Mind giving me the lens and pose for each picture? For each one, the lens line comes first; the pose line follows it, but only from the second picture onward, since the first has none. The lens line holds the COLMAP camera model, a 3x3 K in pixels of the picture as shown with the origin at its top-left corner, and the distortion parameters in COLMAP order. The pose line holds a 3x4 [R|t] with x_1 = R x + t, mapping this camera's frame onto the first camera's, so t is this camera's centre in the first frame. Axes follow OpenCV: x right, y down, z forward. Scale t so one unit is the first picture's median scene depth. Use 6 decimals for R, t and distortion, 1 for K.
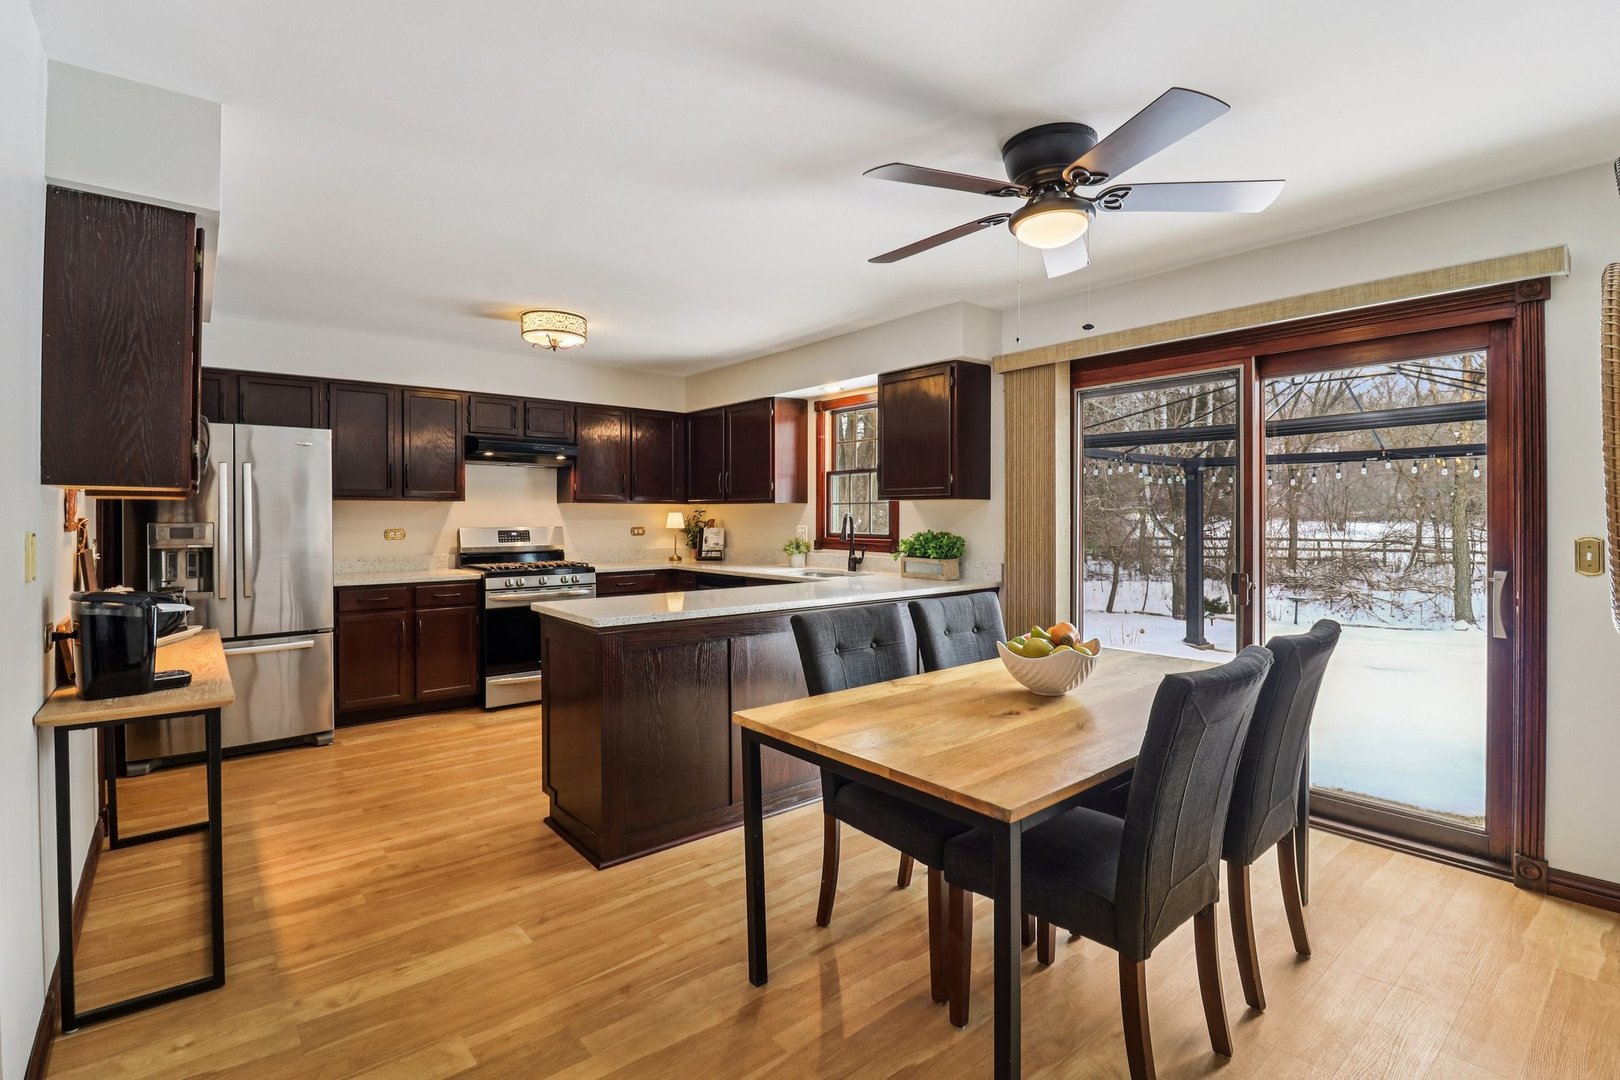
lens RADIAL K [[755.3, 0, 806.3], [0, 755.3, 514.0], [0, 0, 1]] dist [-0.000669, -0.013891]
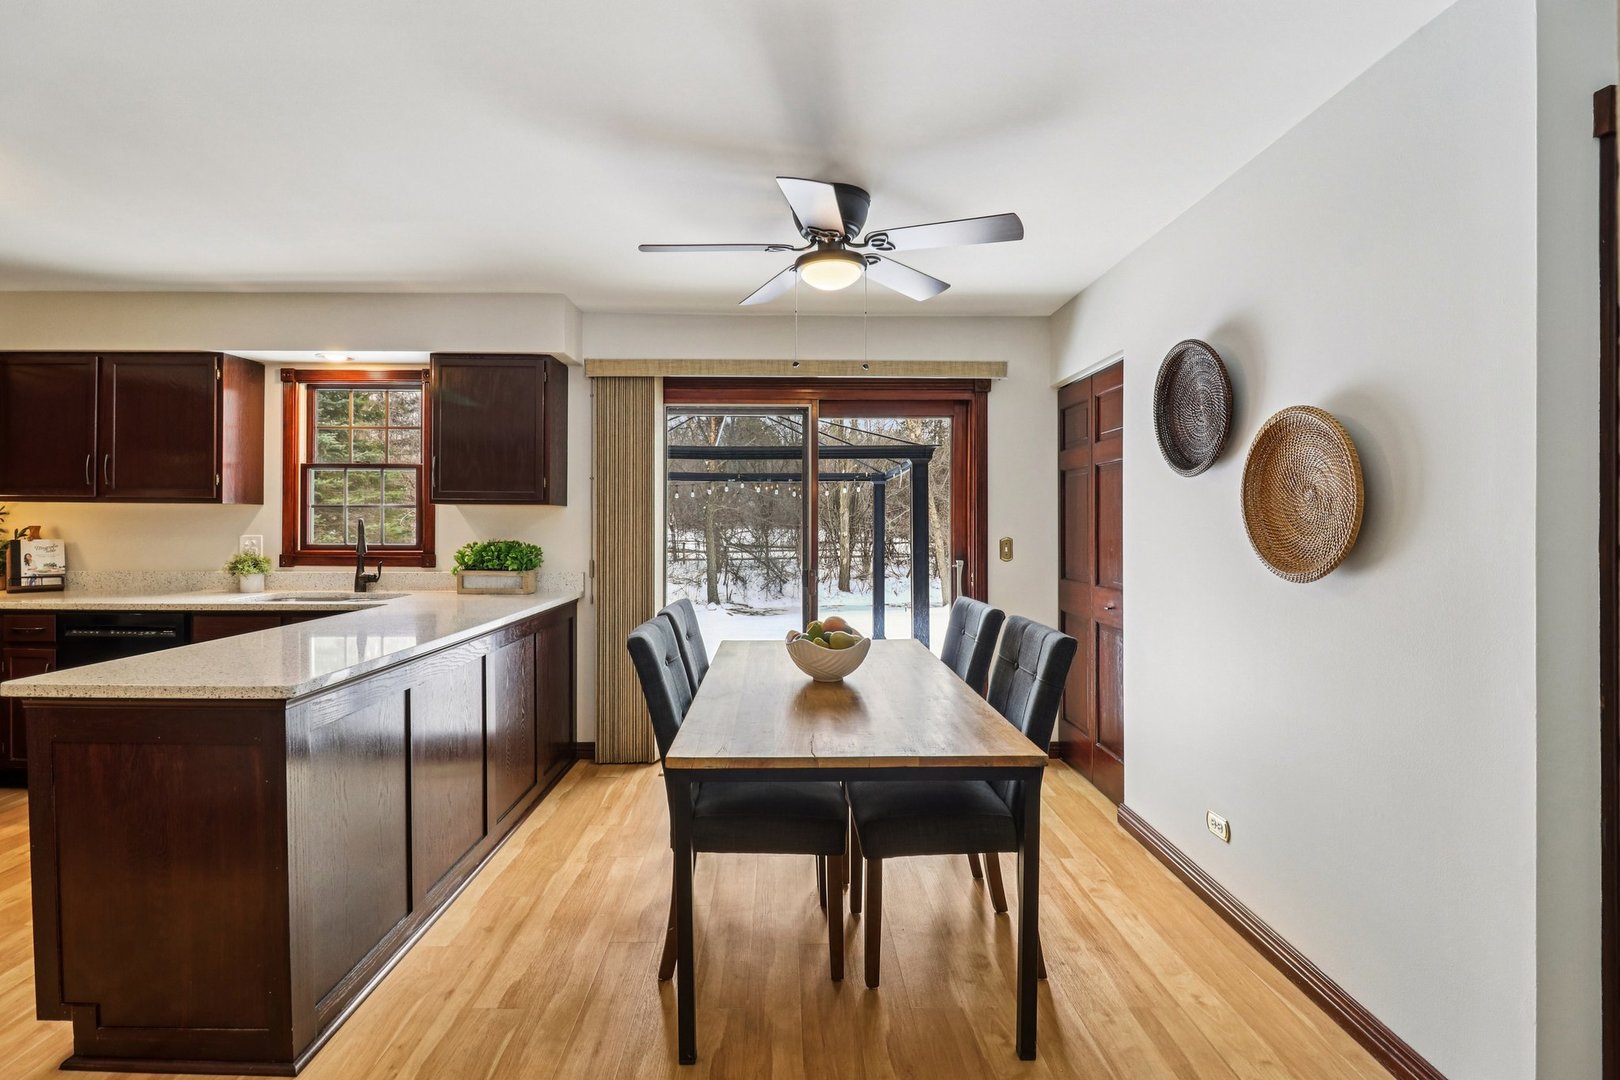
lens RADIAL K [[754.1, 0, 802.9], [0, 754.1, 526.7], [0, 0, 1]] dist [0.000502, -0.013275]
pose [[0.617904, 0.000432, 0.786254, -0.281985], [-0.006919, 0.999964, 0.004888, 0.000048], [-0.786223, -0.008461, 0.617885, 0.153610]]
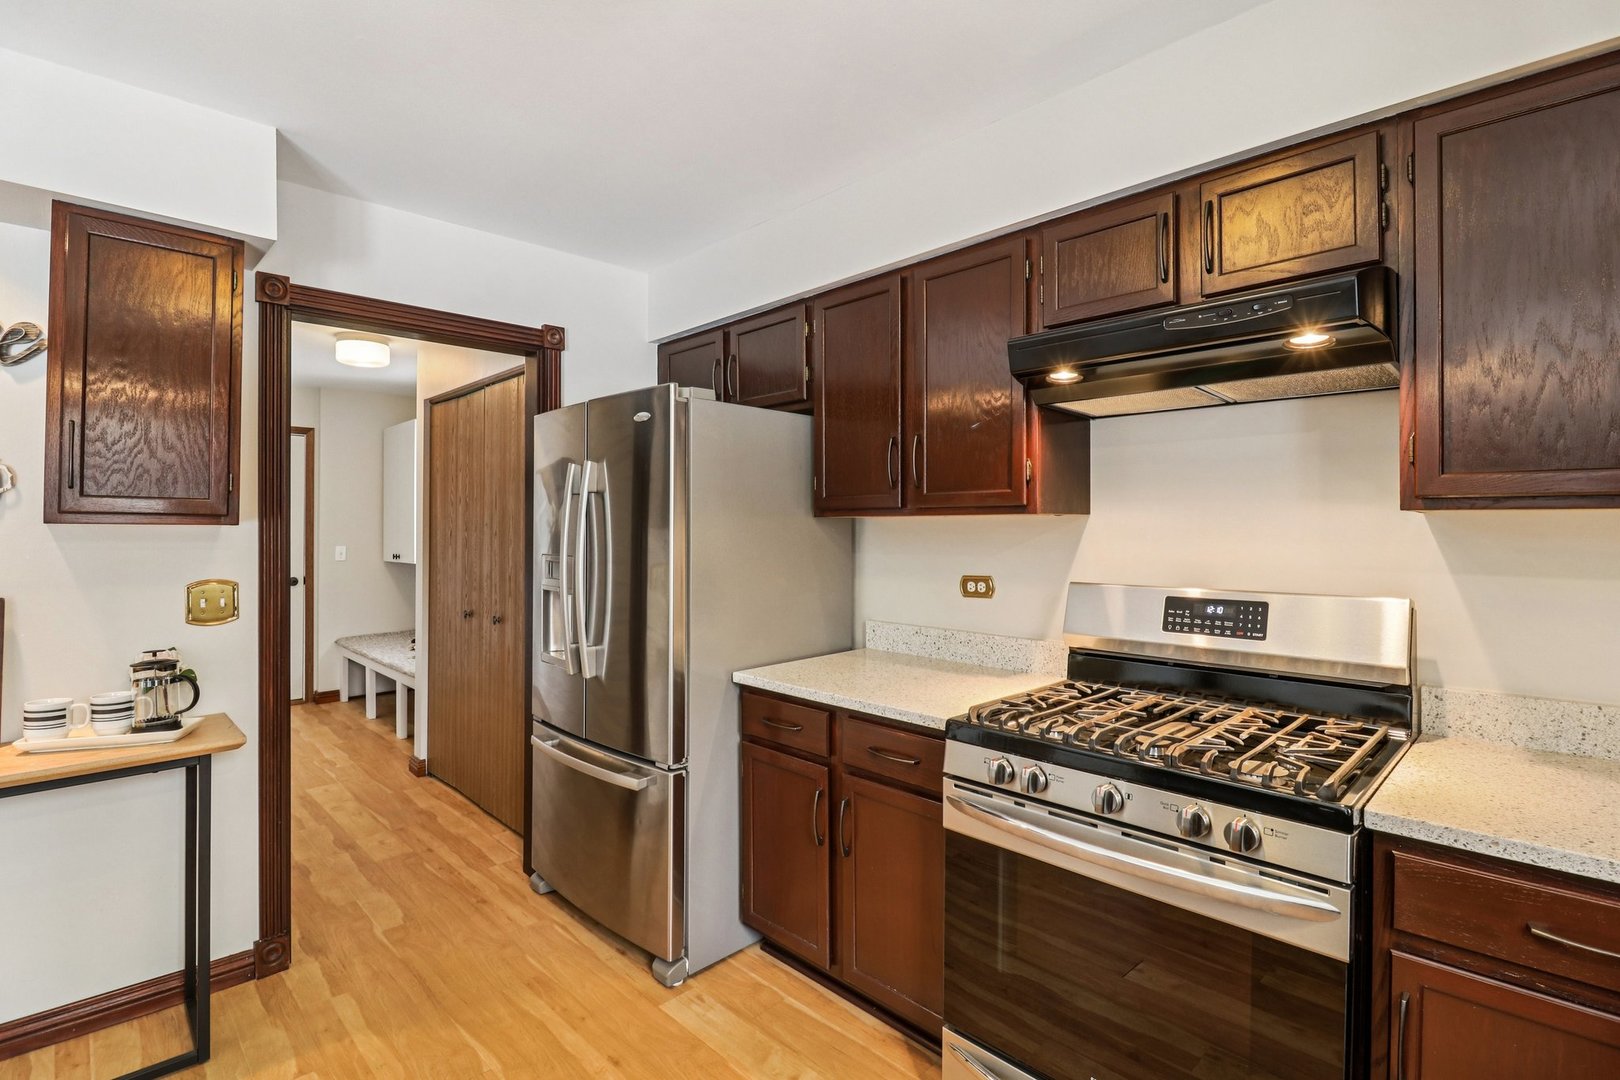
lens RADIAL K [[754.1, 0, 802.9], [0, 754.1, 526.7], [0, 0, 1]] dist [0.000502, -0.013275]
pose [[0.086810, -0.001651, -0.996224, -0.086643], [0.004438, 0.999989, -0.001271, -0.011669], [0.996215, -0.004311, 0.086816, 0.900701]]
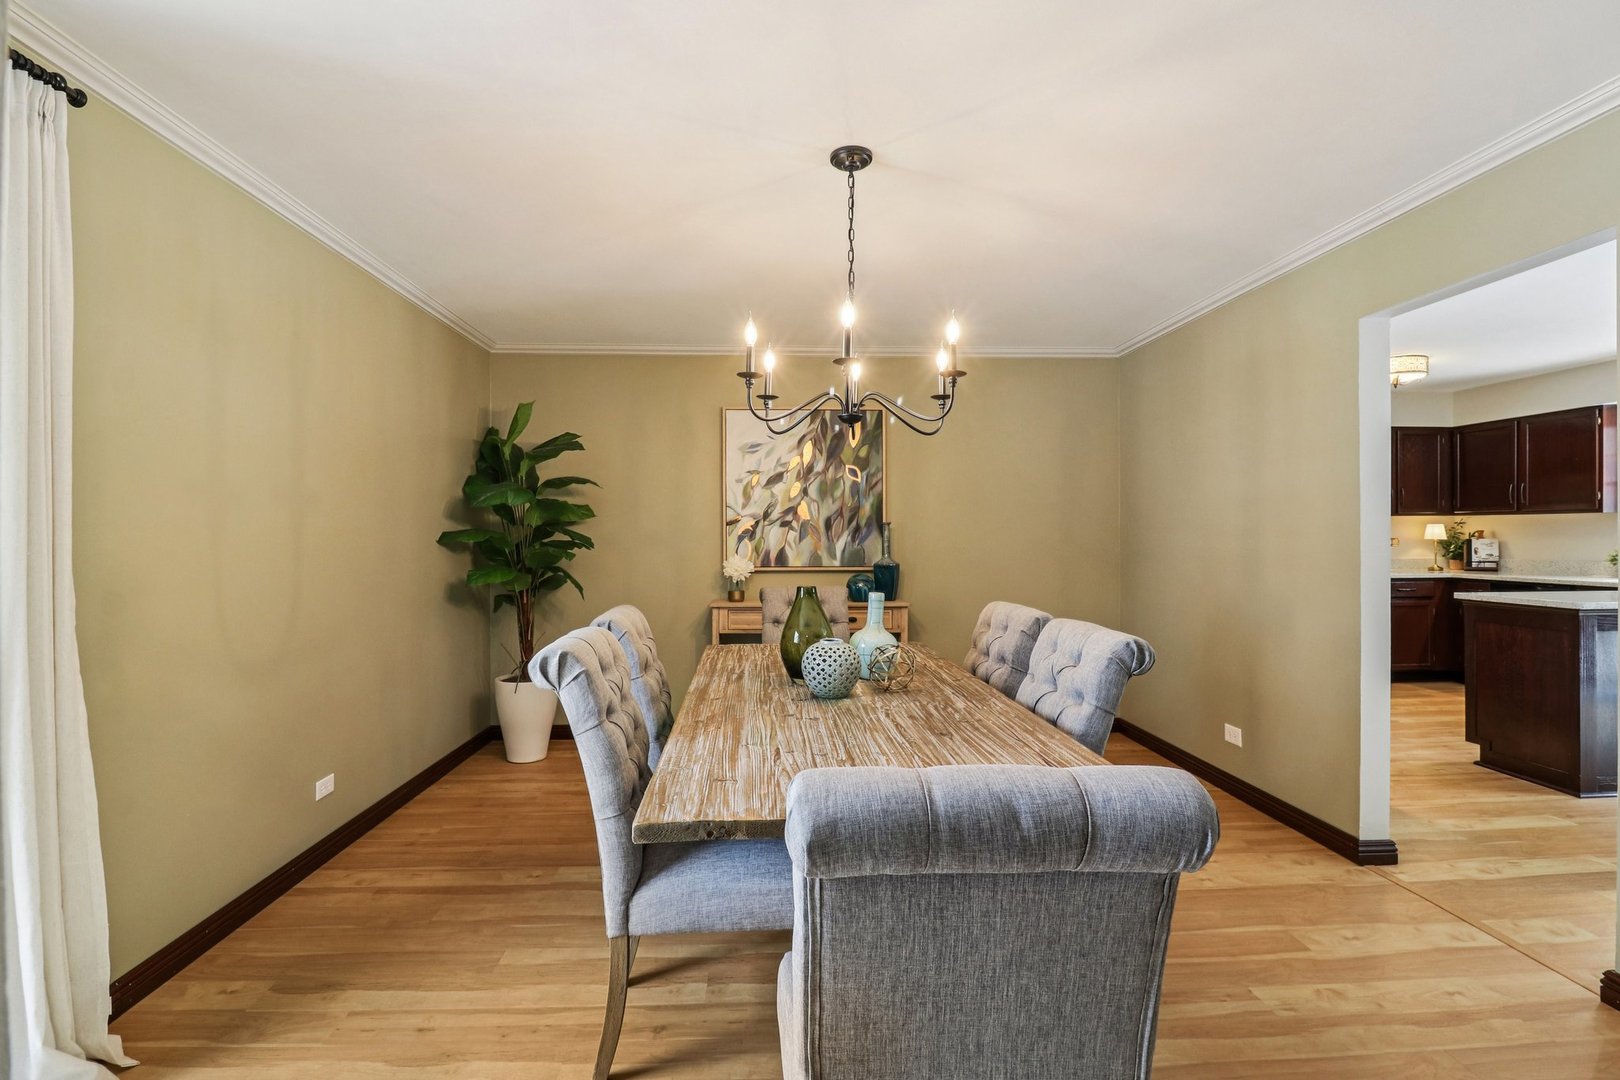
lens RADIAL K [[760.3, 0, 810.0], [0, 760.3, 540.0], [0, 0, 1]] dist [0.010601, -0.015920]
pose [[0.805028, 0.000846, -0.593236, -0.318645], [0.003674, 0.999973, 0.006413, 0.012707], [0.593226, -0.007342, 0.805003, -0.448601]]
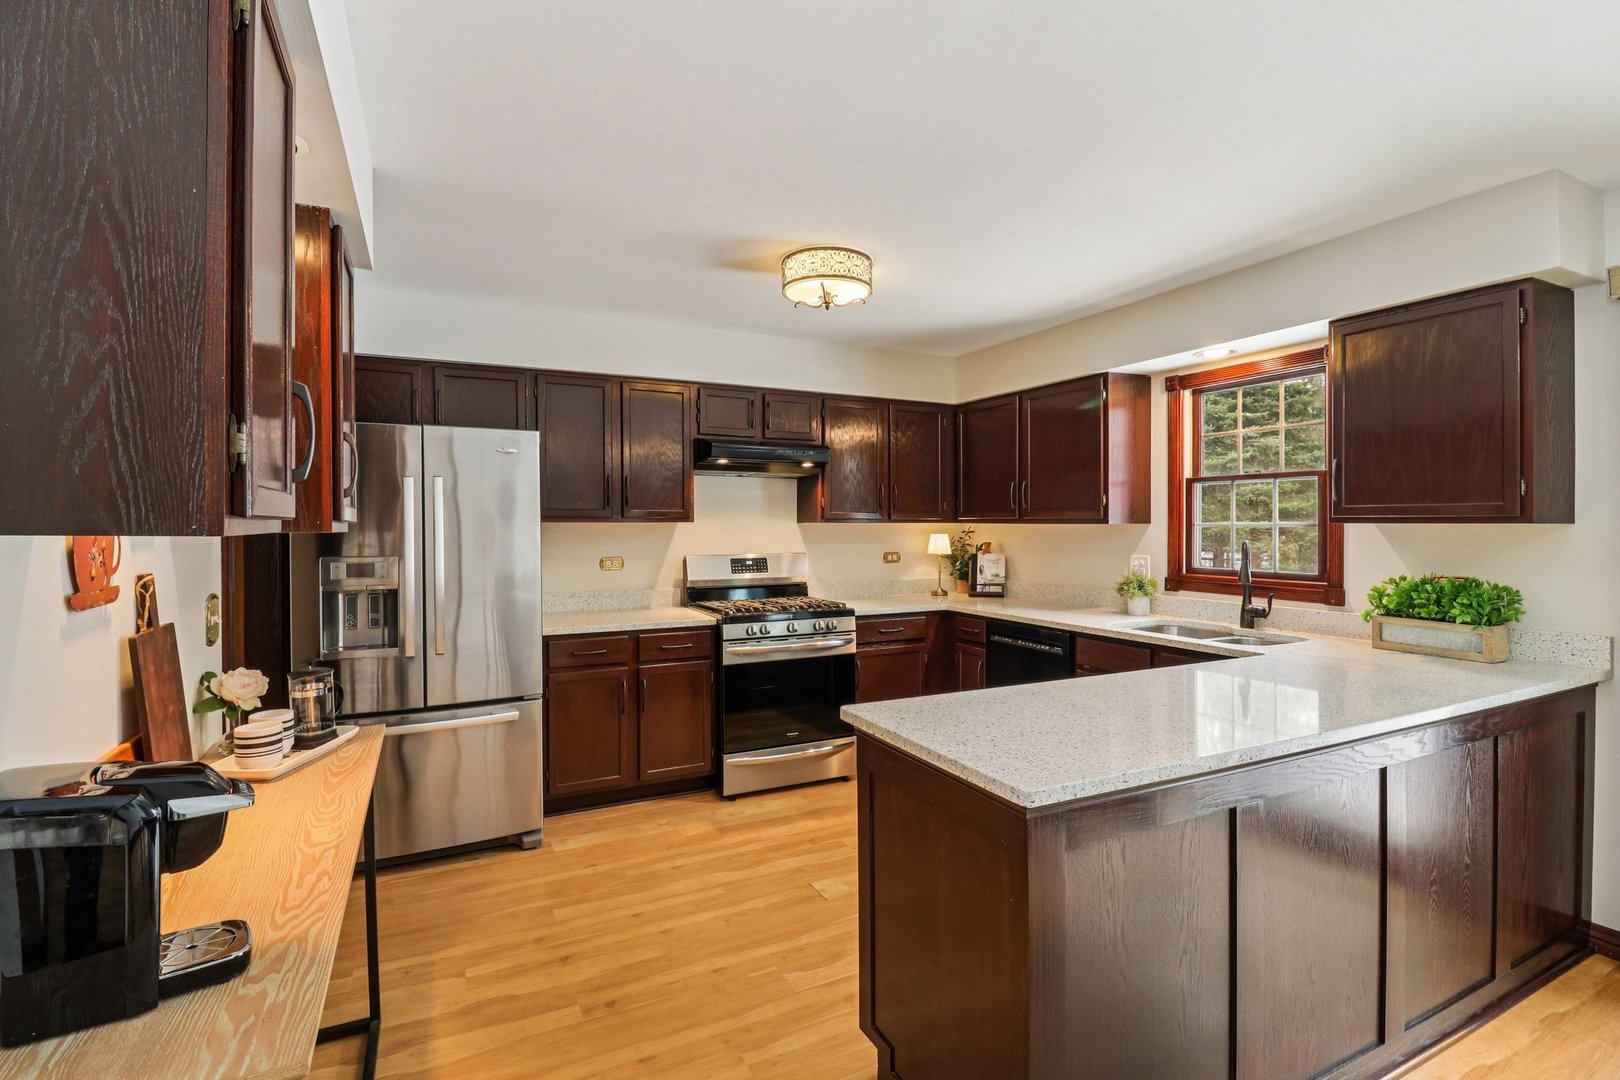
lens RADIAL K [[754.1, 0, 802.9], [0, 754.1, 526.7], [0, 0, 1]] dist [0.000502, -0.013275]
pose [[0.973113, 0.000451, -0.230329, -0.170920], [0.000875, 0.999984, 0.005653, -0.017606], [0.230328, -0.005702, 0.973096, 0.279081]]
